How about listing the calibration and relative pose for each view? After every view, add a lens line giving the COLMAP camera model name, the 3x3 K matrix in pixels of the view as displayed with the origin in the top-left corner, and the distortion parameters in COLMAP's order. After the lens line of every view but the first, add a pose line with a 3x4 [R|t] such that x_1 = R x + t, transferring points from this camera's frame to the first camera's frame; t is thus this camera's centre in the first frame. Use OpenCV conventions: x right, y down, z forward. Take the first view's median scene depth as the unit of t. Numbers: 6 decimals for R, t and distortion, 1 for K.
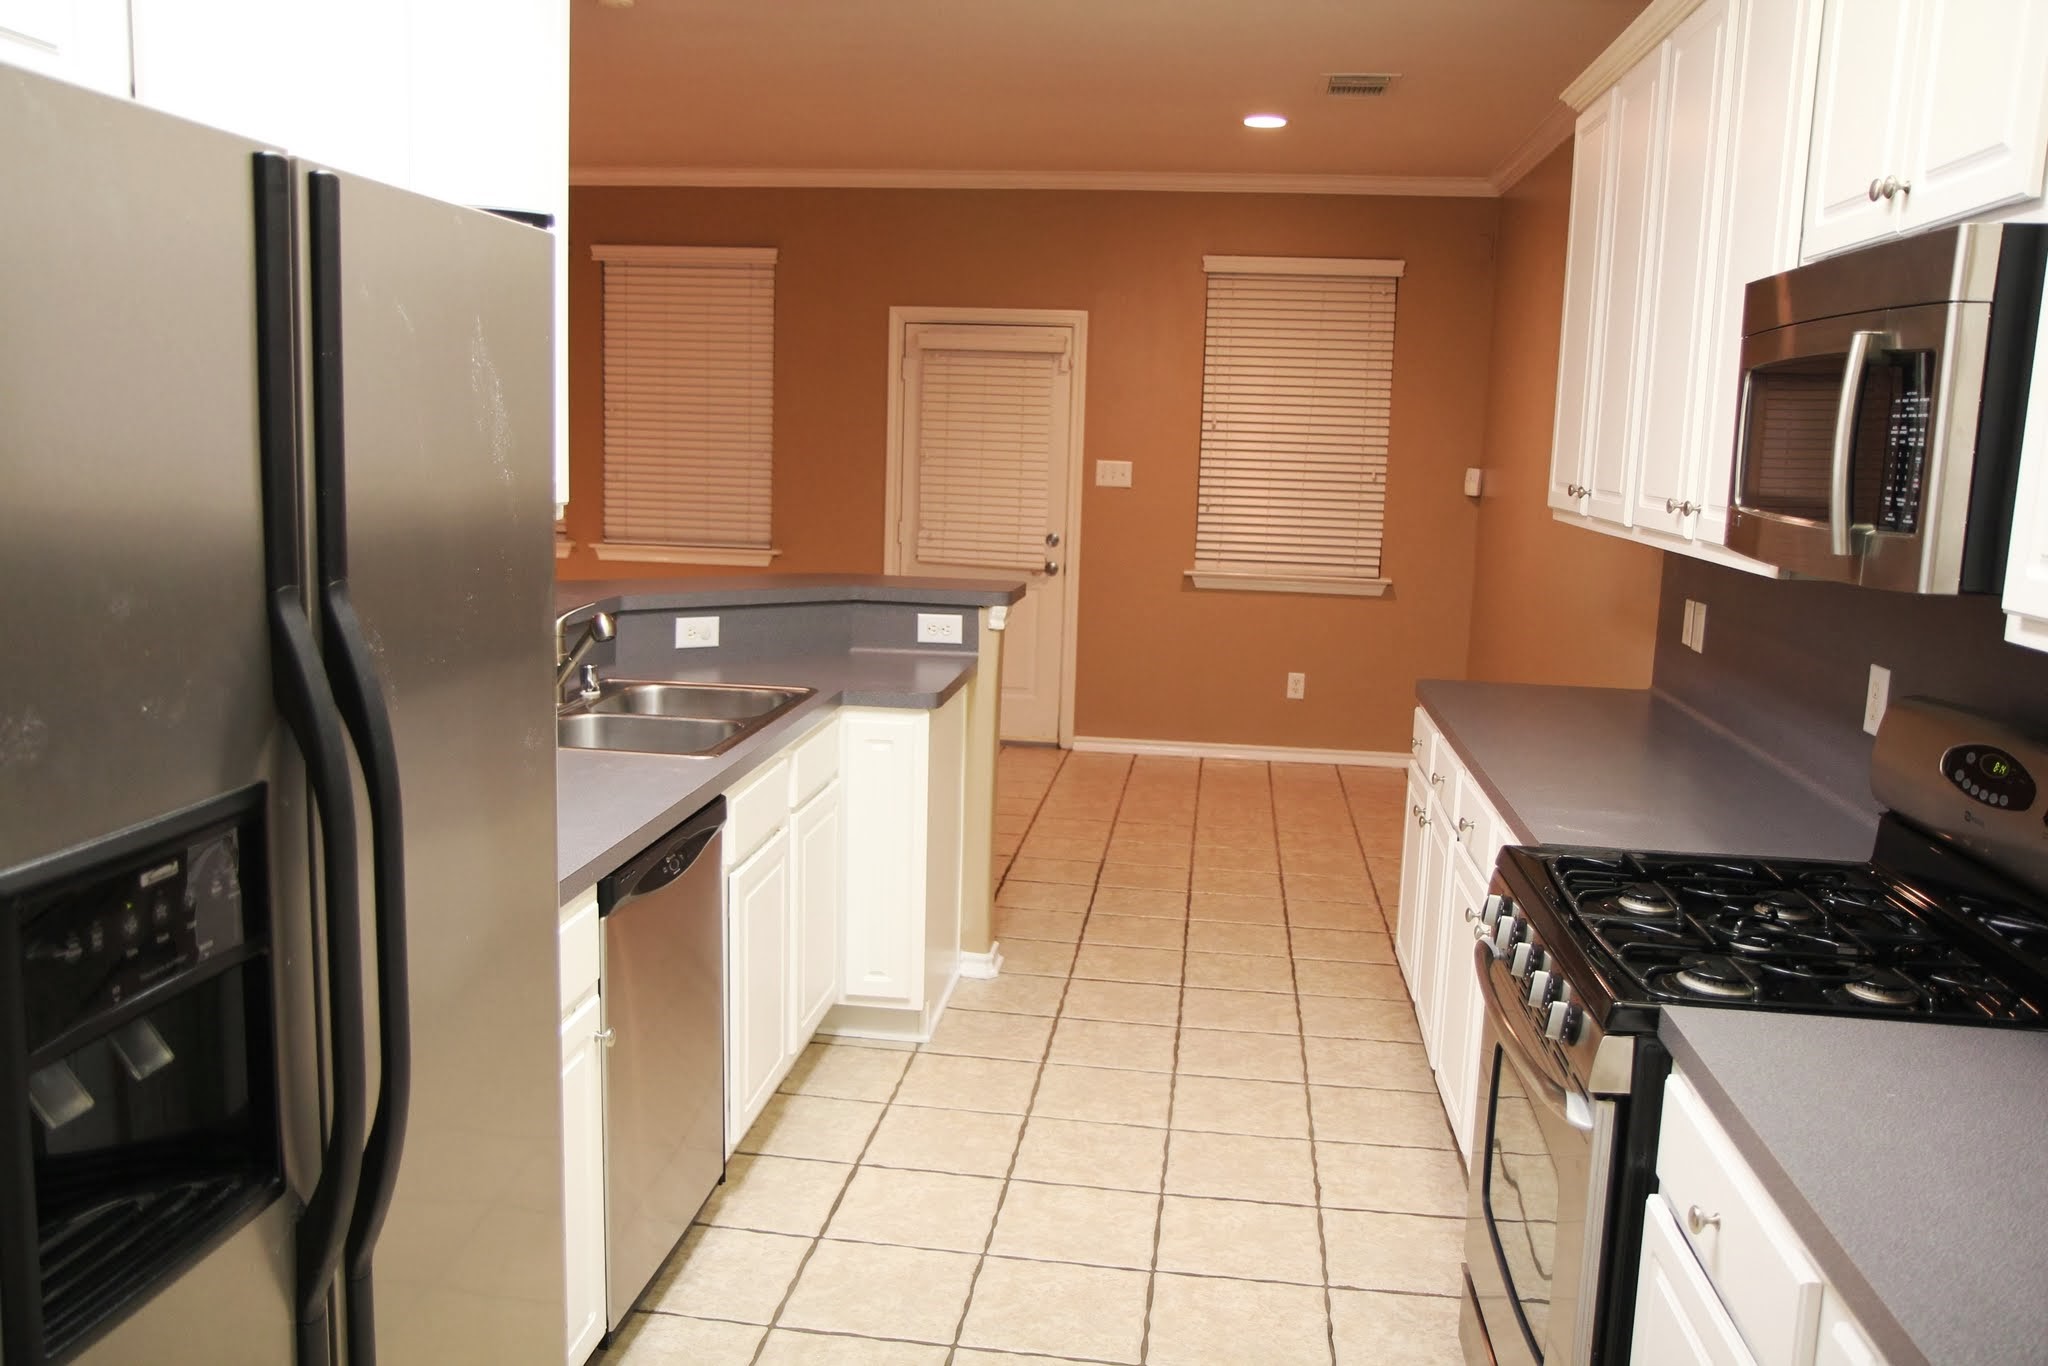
lens RADIAL K [[1650.6, 0, 968.4], [0, 1650.6, 684.3], [0, 0, 1]] dist [-0.094096, 0.116405]
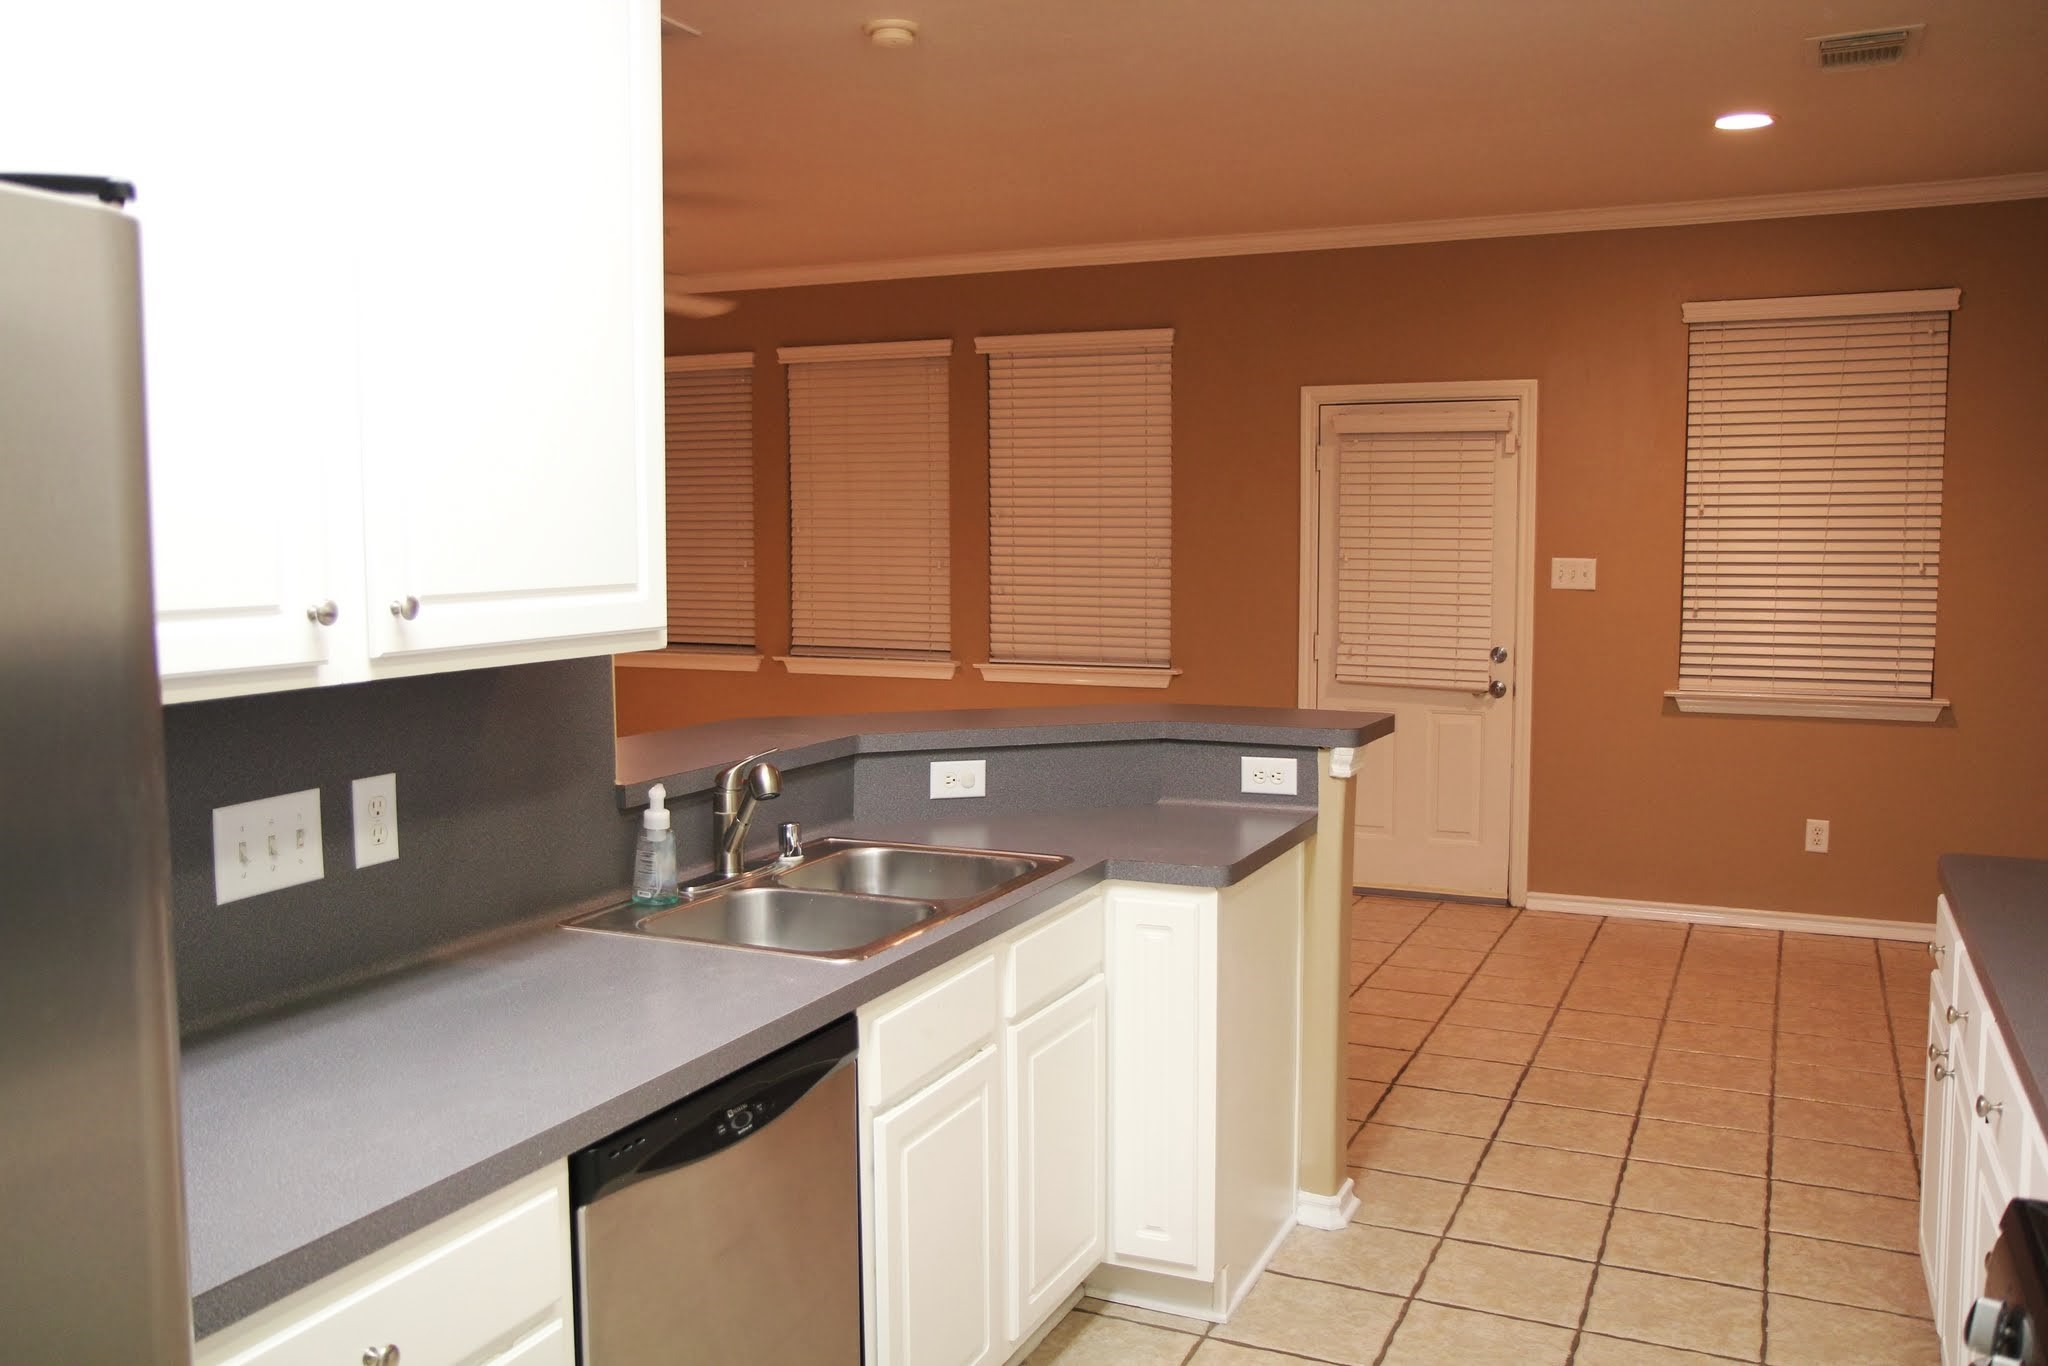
lens RADIAL K [[1650.6, 0, 1025.3], [0, 1650.6, 688.2], [0, 0, 1]] dist [-0.094096, 0.116405]
pose [[0.954615, -0.005388, -0.297794, 0.091781], [-0.013465, 0.998033, -0.061221, -0.022522], [0.297538, 0.062452, 0.952665, 0.190427]]
